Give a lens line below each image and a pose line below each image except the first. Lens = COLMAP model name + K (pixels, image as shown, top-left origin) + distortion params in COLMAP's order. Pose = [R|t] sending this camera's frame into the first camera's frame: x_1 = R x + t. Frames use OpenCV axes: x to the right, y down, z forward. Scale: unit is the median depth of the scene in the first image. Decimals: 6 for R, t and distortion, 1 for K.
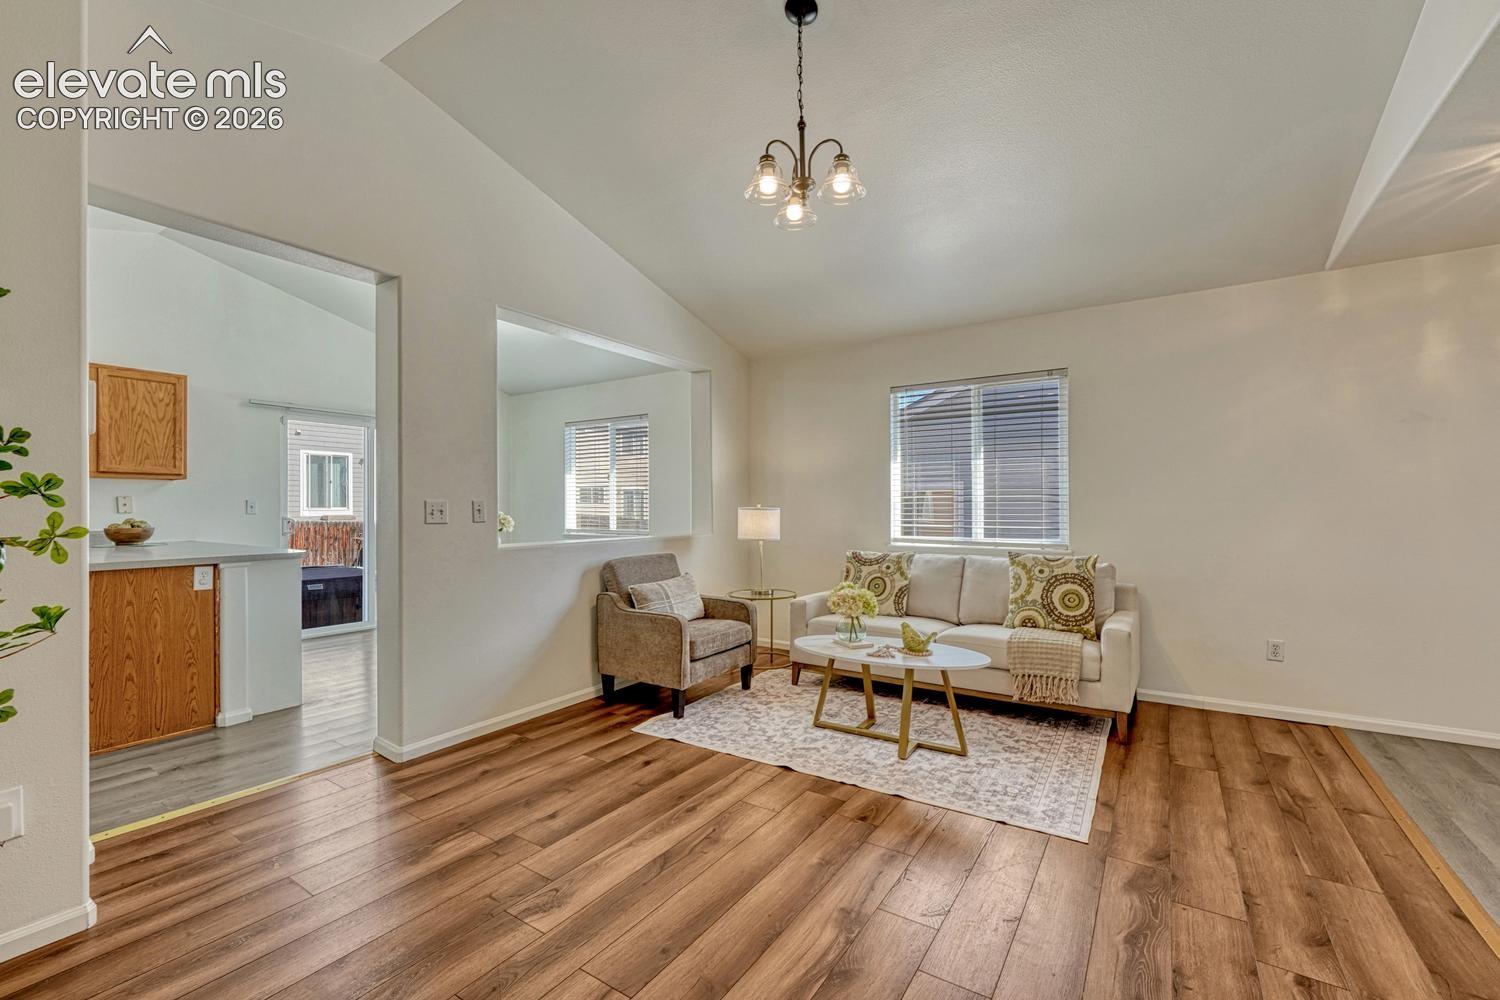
lens RADIAL K [[625.5, 0, 744.1], [0, 625.5, 501.9], [0, 0, 1]] dist [-0.011826, 0.000156]
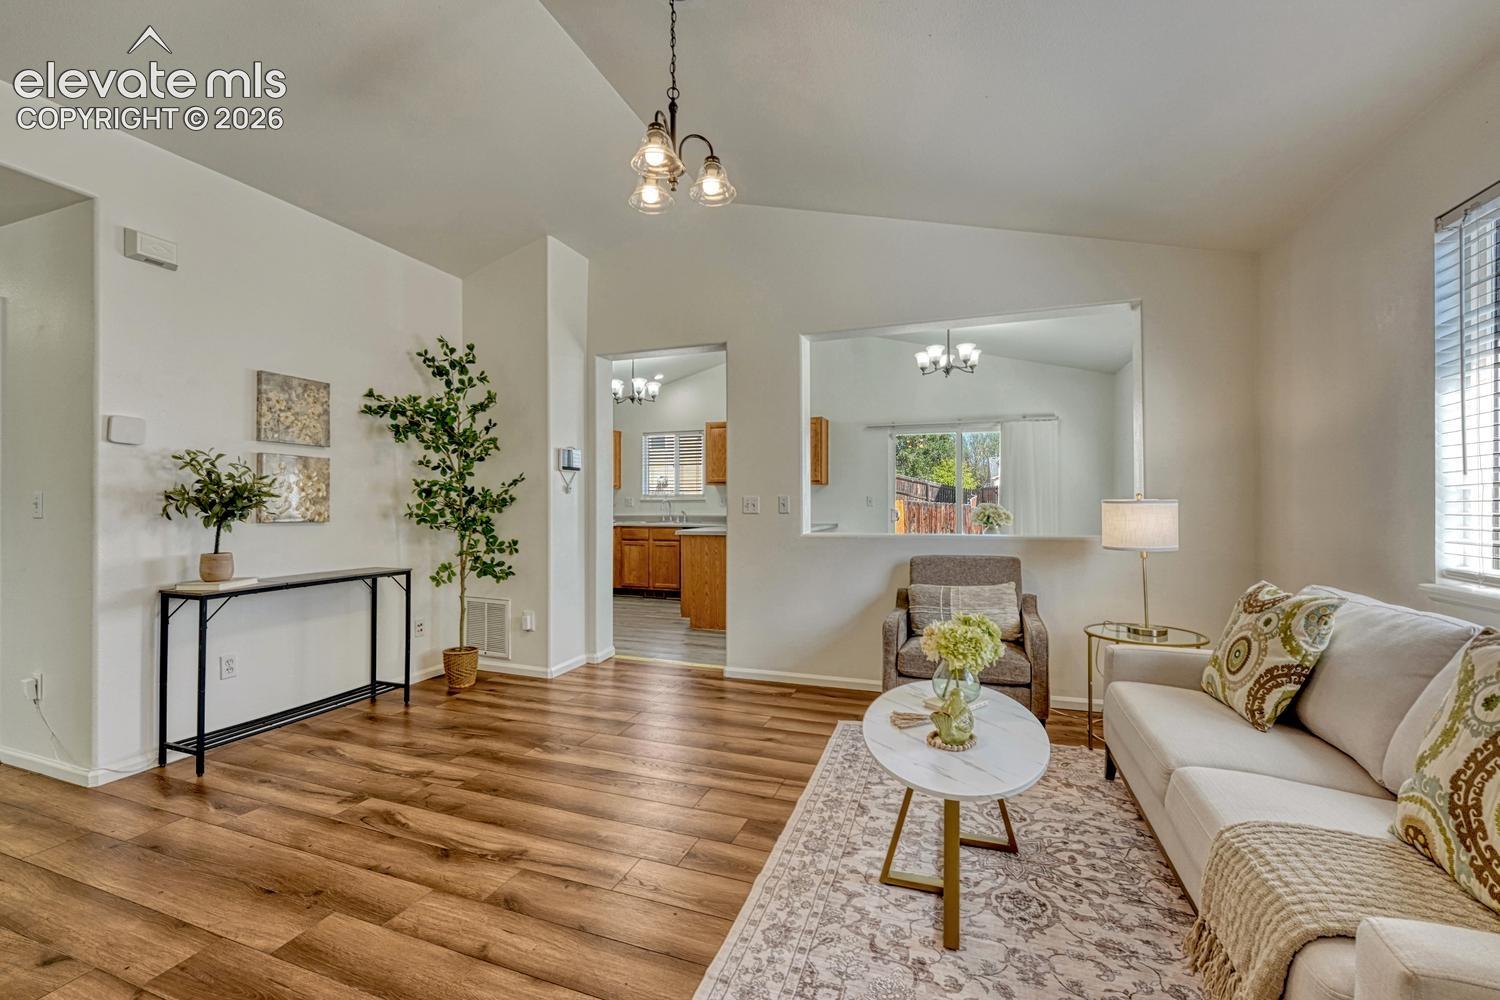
lens RADIAL K [[611.6, 0, 747.6], [0, 611.6, 497.8], [0, 0, 1]] dist [-0.013694, 0.003519]
pose [[0.242286, -0.007808, -0.970173, 0.704325], [0.011882, 0.999916, -0.005080, 0.007199], [0.970132, -0.010297, 0.242359, 0.589735]]
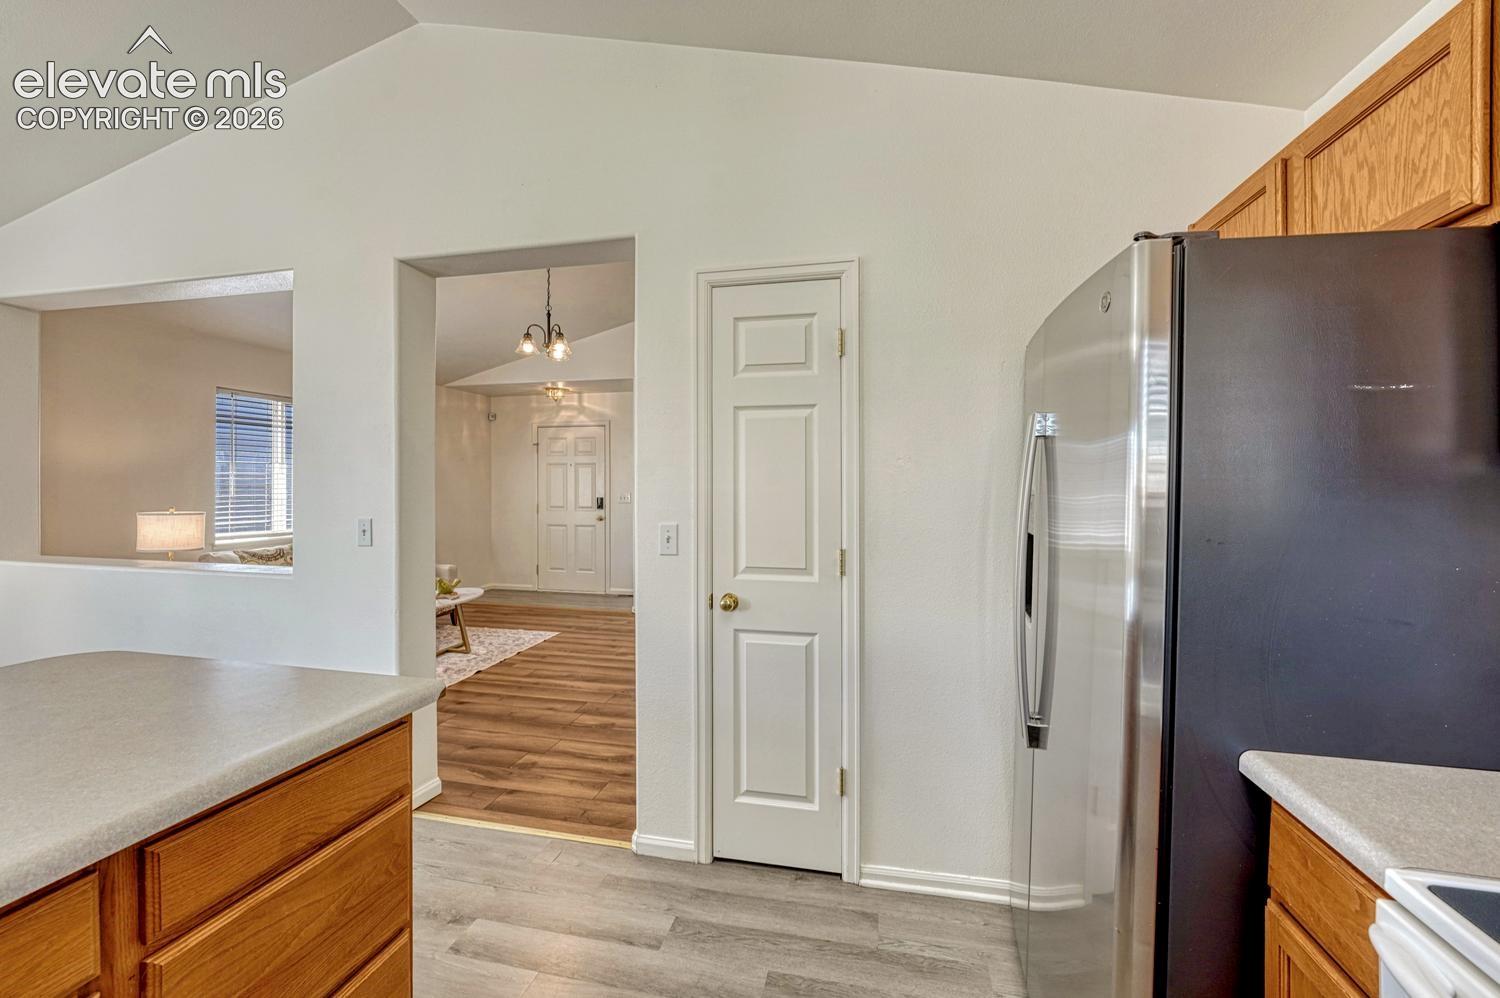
lens RADIAL K [[624.4, 0, 743.1], [0, 624.4, 482.5], [0, 0, 1]] dist [-0.001314, 0.000310]
pose [[-0.355705, 0.001286, 0.934597, -1.338688], [-0.010528, 0.999930, -0.005383, -0.045076], [-0.934539, -0.011755, -0.355667, 0.758370]]
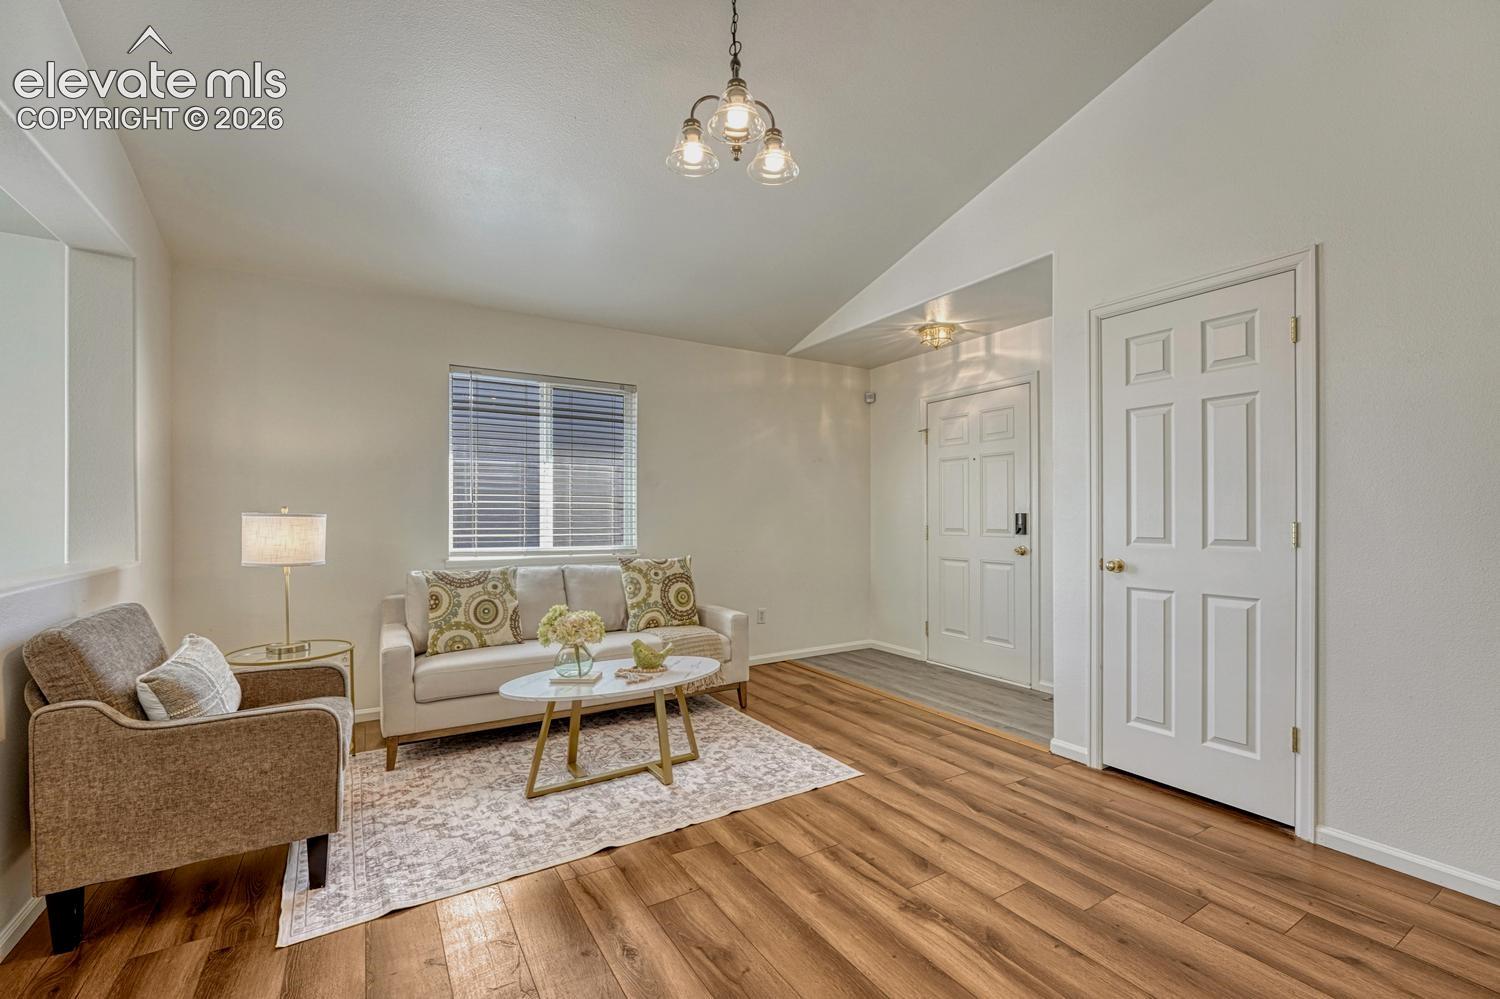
lens RADIAL K [[633.4, 0, 749.3], [0, 633.4, 514.3], [0, 0, 1]] dist [-0.011185, 0.000072]
pose [[0.418509, 0.003861, 0.908204, -0.458041], [-0.009020, 0.999959, -0.000094, 0.008106], [-0.908168, -0.008153, 0.418527, 0.416836]]
